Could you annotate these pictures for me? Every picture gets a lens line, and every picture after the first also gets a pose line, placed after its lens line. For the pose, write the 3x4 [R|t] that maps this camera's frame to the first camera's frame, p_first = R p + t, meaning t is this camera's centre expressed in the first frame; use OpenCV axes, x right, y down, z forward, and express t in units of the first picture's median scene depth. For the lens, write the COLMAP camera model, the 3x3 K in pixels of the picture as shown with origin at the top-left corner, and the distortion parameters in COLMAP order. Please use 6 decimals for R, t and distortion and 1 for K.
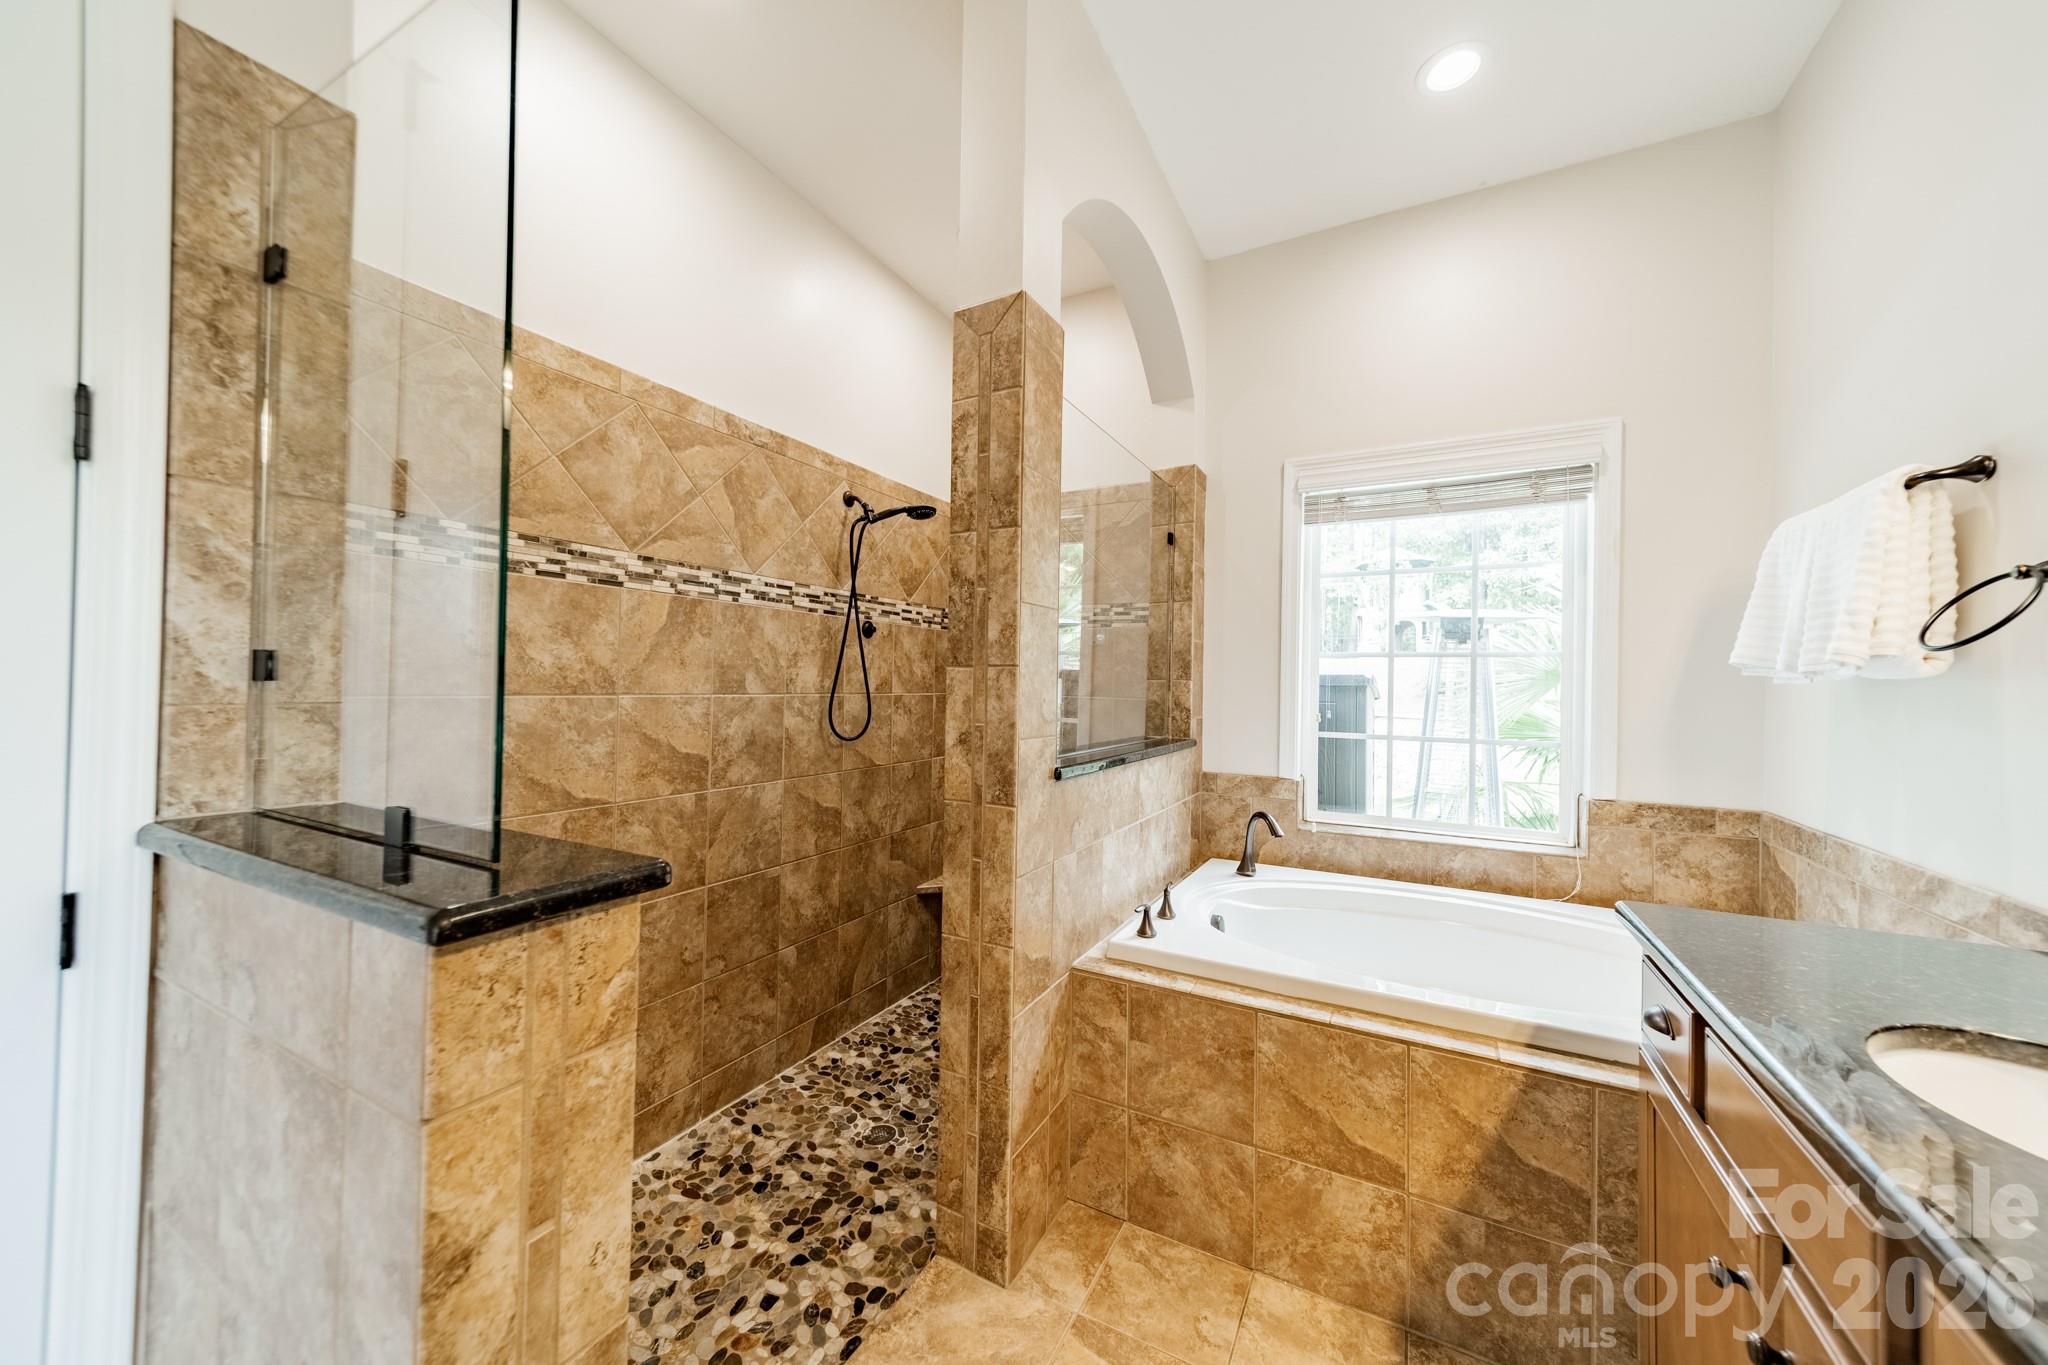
lens RADIAL K [[724.5, 0, 1032.8], [0, 724.5, 676.8], [0, 0, 1]] dist [0.006486, 0.000259]
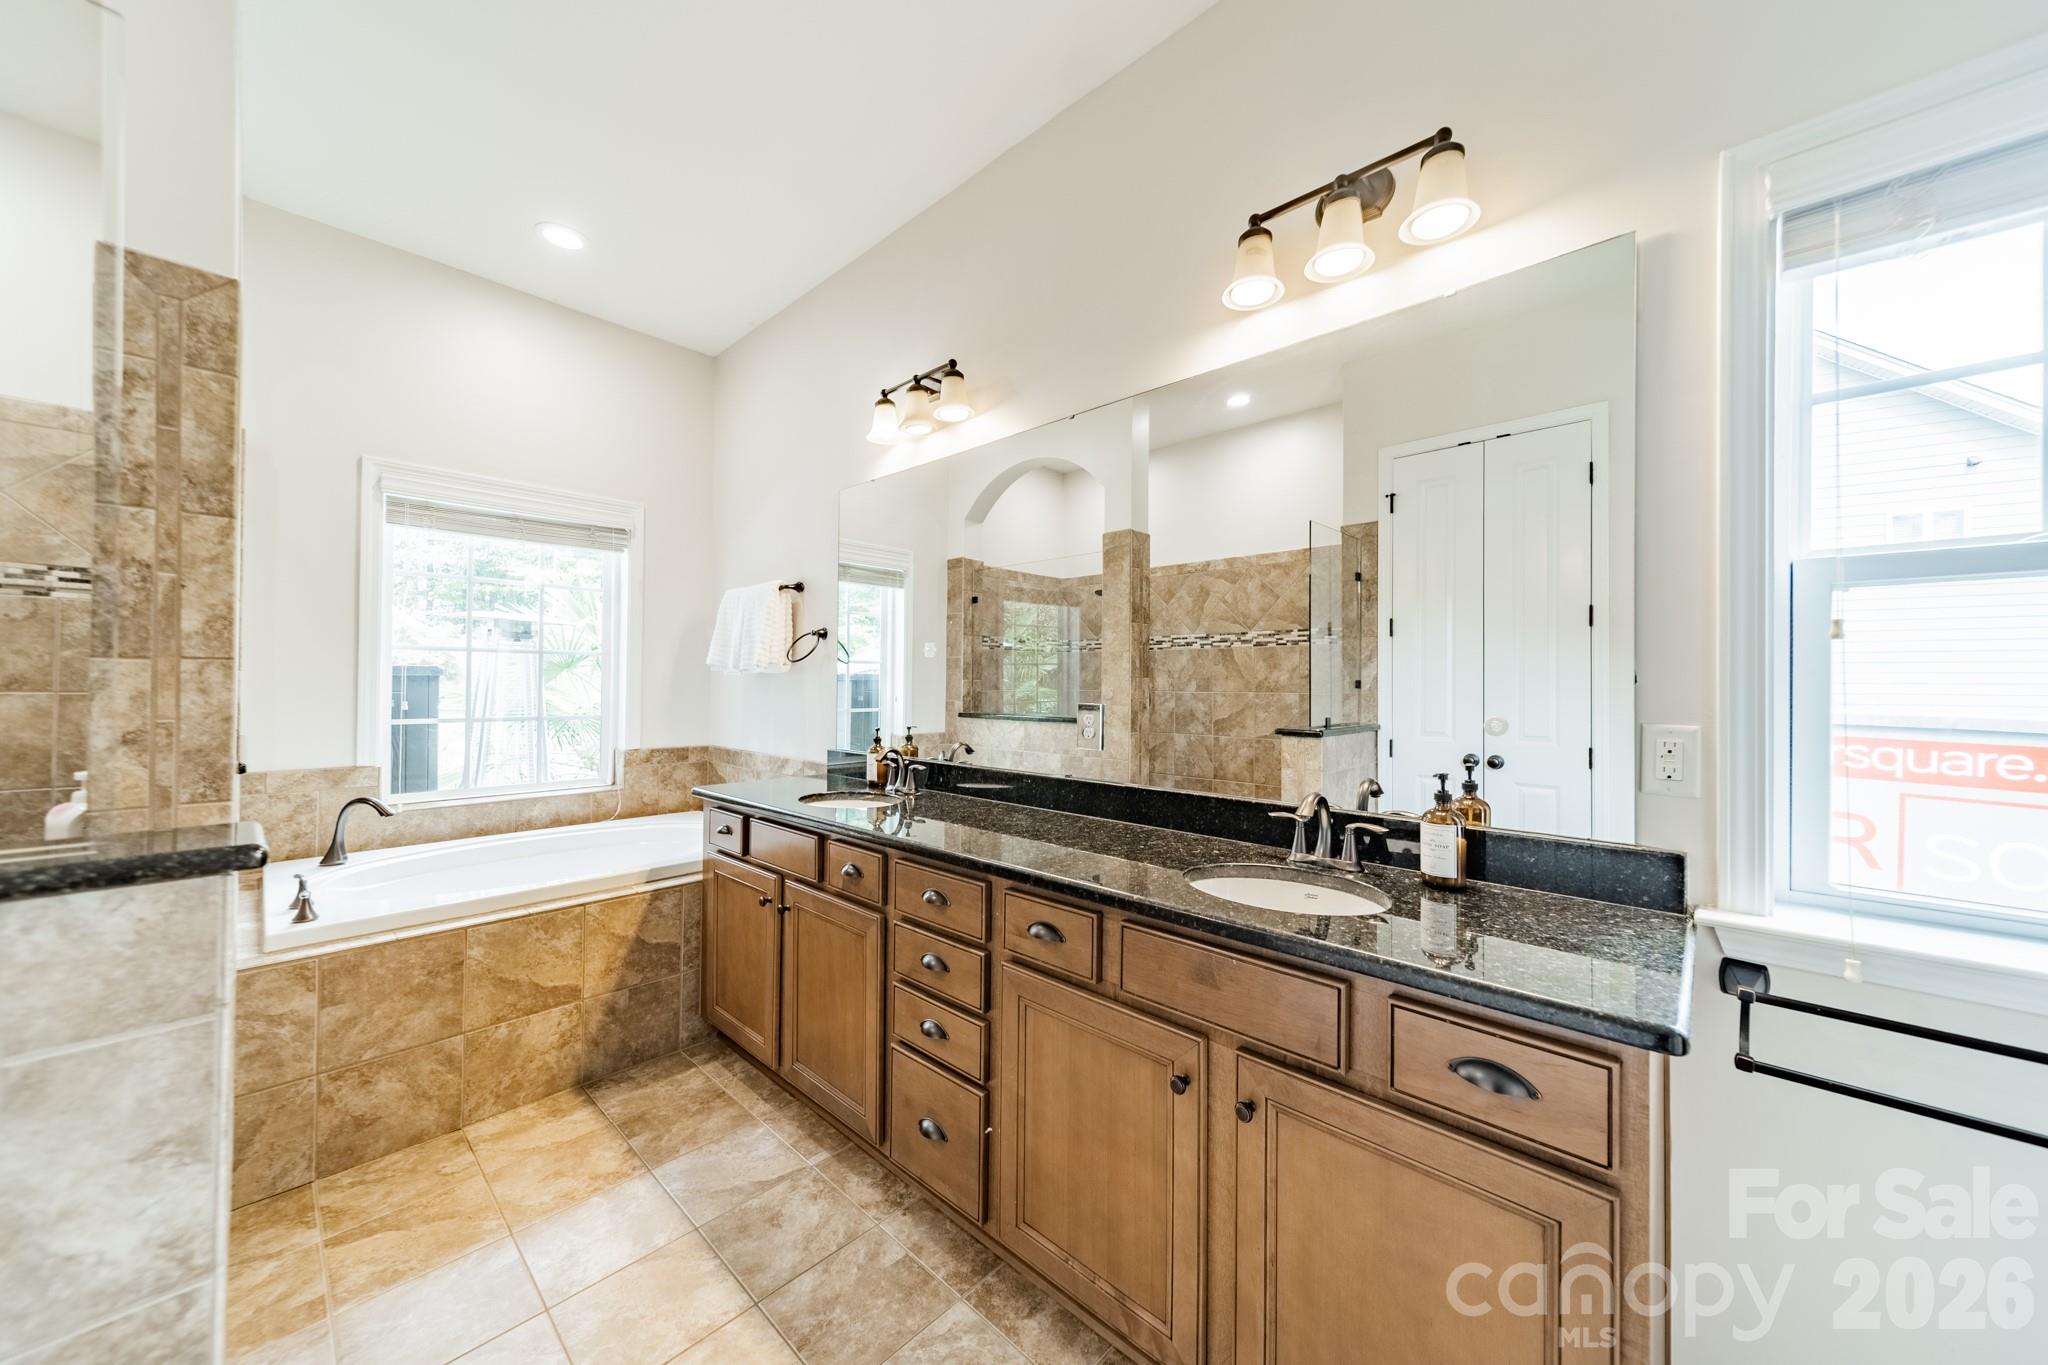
lens RADIAL K [[724.5, 0, 1026.6], [0, 724.5, 678.3], [0, 0, 1]] dist [0.006486, 0.000259]
pose [[0.266887, -0.006232, 0.963708, -0.668137], [-0.013148, 0.999862, 0.010107, -0.012363], [-0.963638, -0.015368, 0.266768, -0.300723]]
